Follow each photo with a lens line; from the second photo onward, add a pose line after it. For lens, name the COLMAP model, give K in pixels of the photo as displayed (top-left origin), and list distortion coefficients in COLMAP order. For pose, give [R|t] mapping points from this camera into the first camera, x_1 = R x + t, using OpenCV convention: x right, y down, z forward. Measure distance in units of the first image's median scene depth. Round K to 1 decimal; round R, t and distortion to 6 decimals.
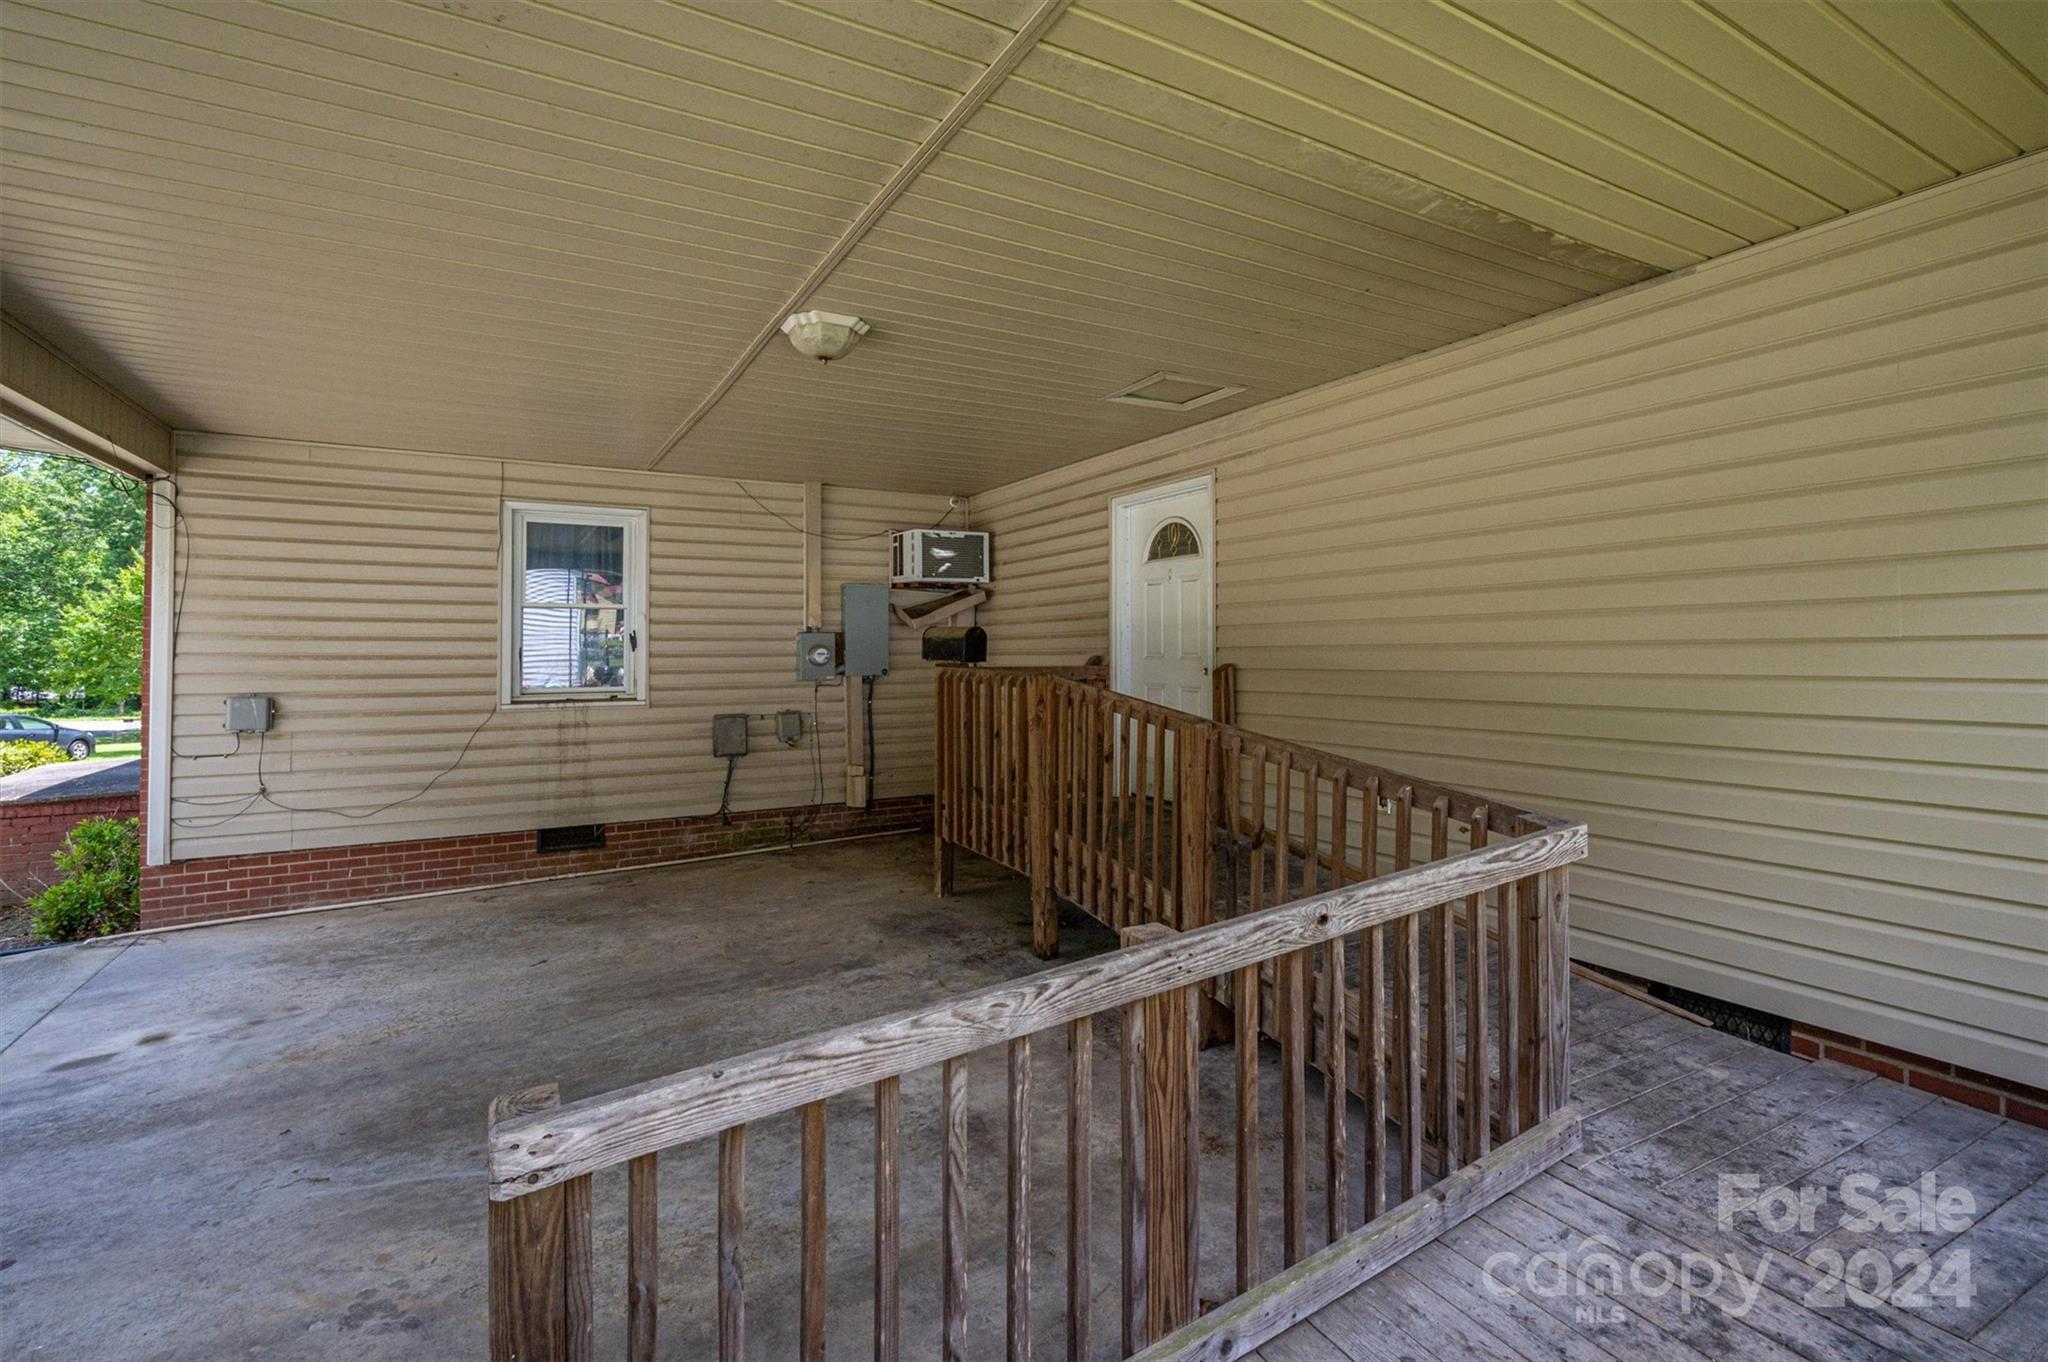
lens RADIAL K [[908.6, 0, 1018.2], [0, 908.6, 639.1], [0, 0, 1]] dist [0.000394, -0.000052]
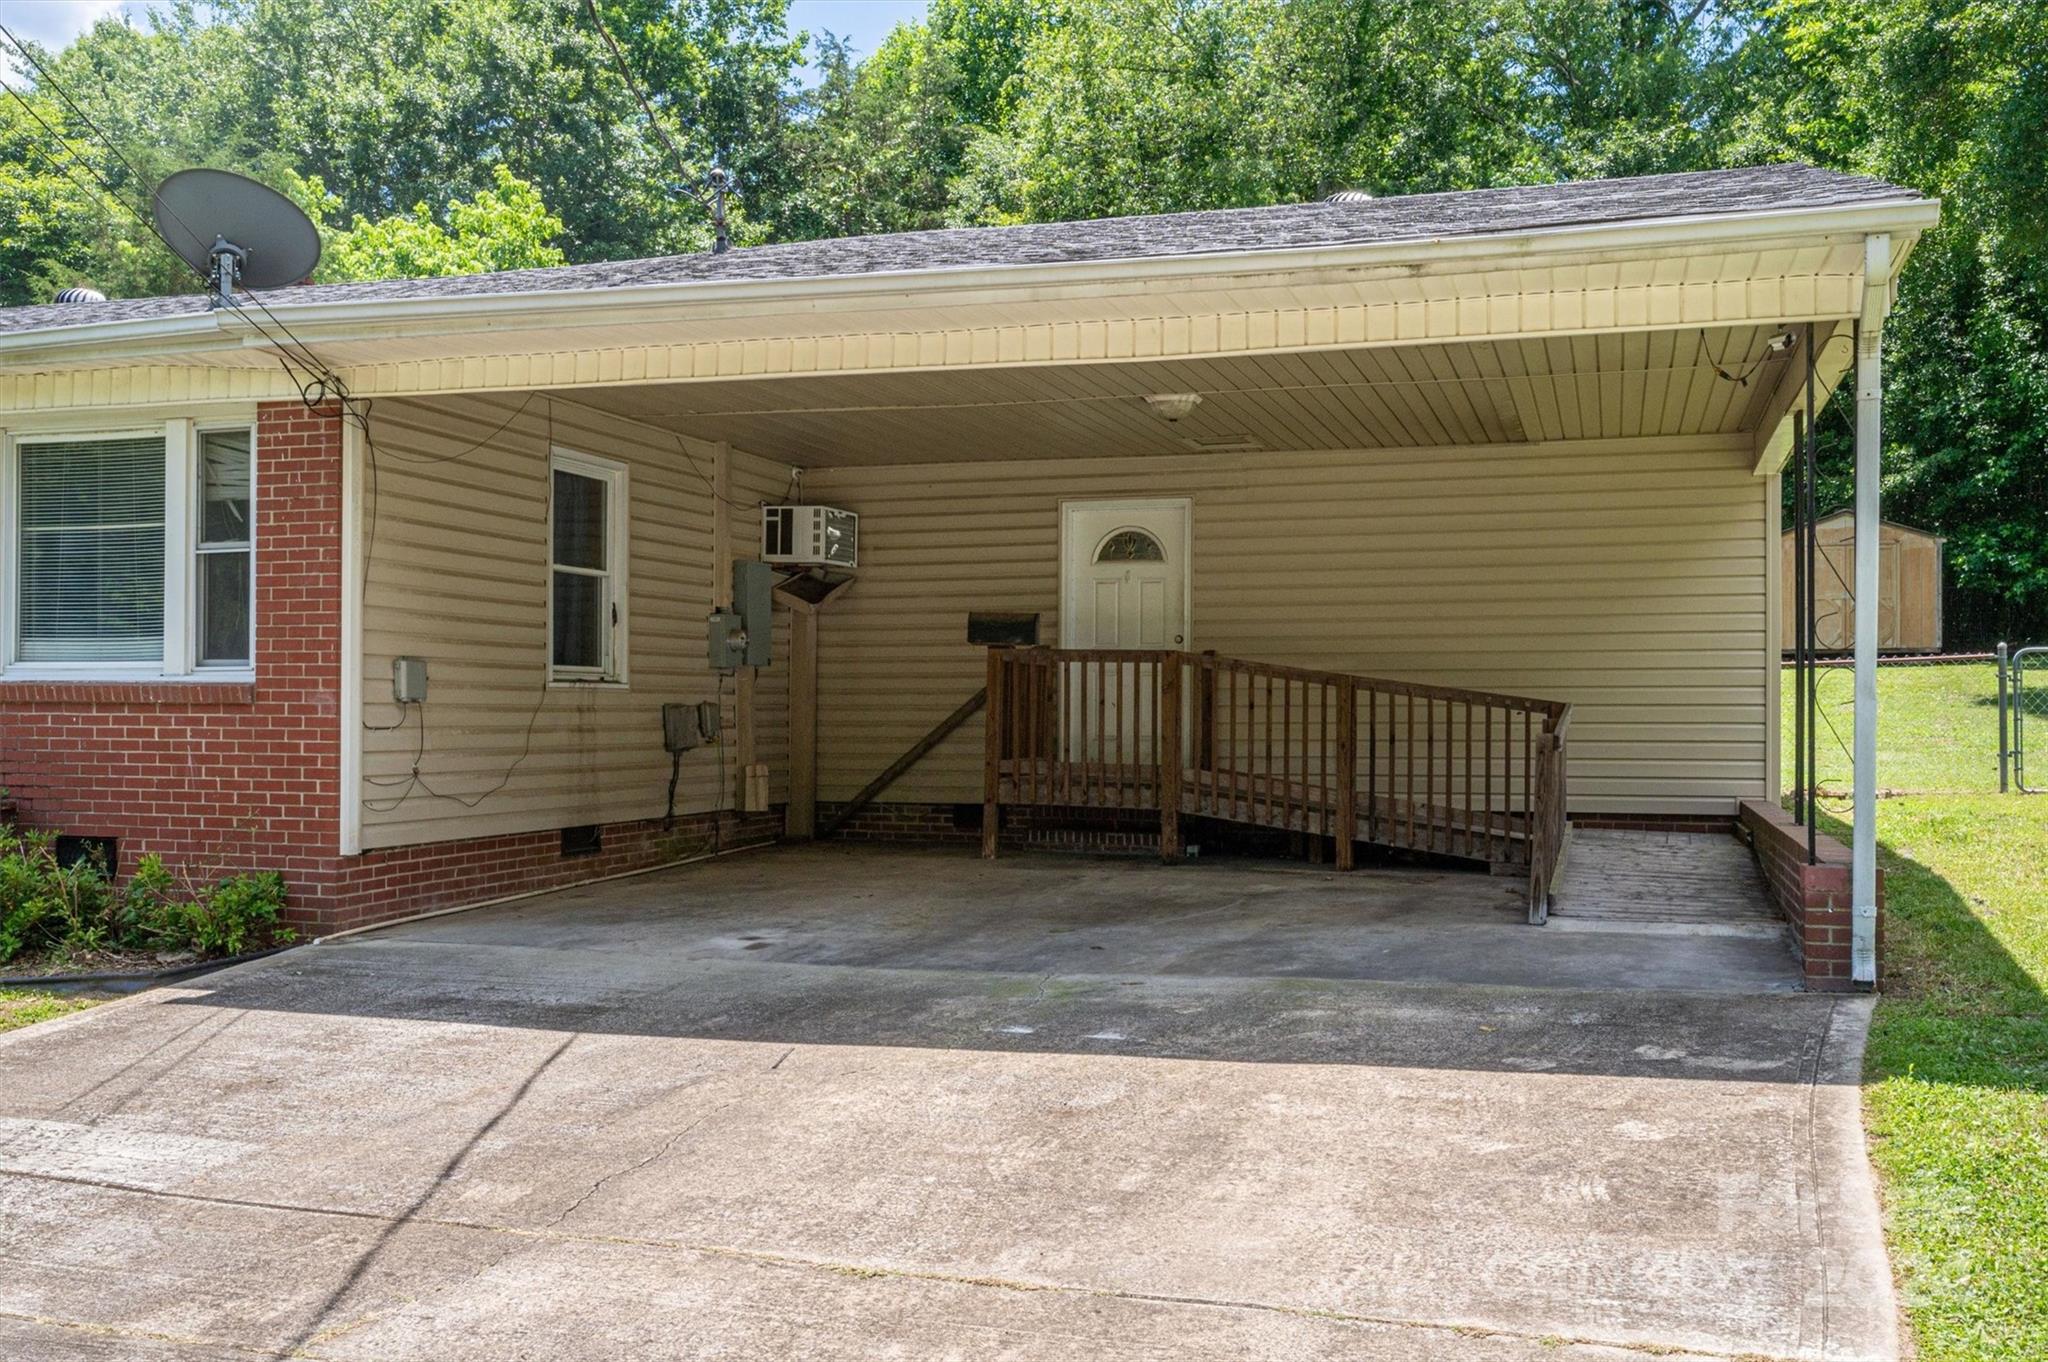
lens RADIAL K [[1784.5, 0, 1093.3], [0, 1784.5, 698.9], [0, 0, 1]] dist [-0.004389, 0.003555]
pose [[0.714827, 0.007274, 0.699264, -1.384036], [-0.011929, 0.999927, 0.001793, 0.079125], [-0.699200, -0.009623, 0.714862, -0.572628]]
